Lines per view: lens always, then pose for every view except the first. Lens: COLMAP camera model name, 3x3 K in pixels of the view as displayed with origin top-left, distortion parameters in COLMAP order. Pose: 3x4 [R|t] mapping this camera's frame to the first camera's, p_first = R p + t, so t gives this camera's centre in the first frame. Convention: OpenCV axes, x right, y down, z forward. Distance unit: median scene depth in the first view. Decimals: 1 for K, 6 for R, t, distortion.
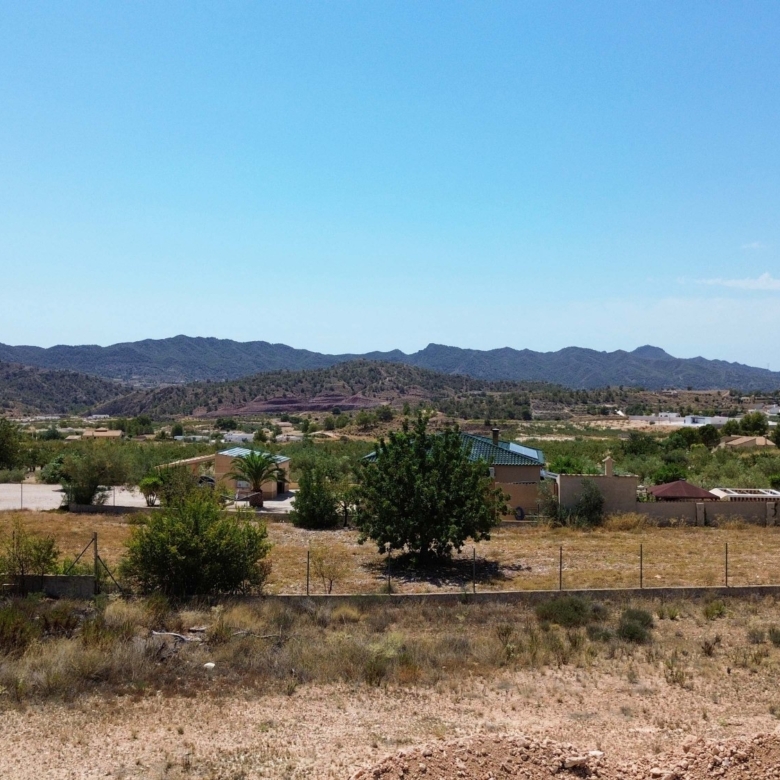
lens RADIAL K [[1032.5, 0, 390.0], [0, 1032.5, 390.0], [0, 0, 1]] dist [0.154780, -0.526301]
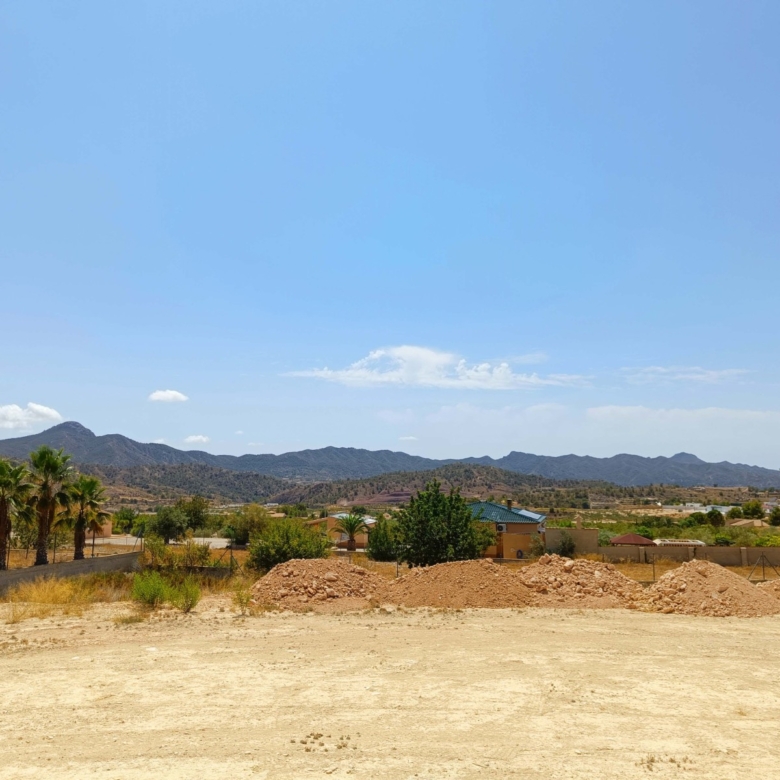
lens RADIAL K [[866.0, 0, 390.0], [0, 866.0, 390.0], [0, 0, 1]] dist [0.018460, 0.001177]
pose [[0.986293, -0.016407, -0.164185, 0.070119], [-0.005050, 0.991577, -0.129422, 0.022400], [0.164925, 0.128478, 0.977902, -0.128802]]
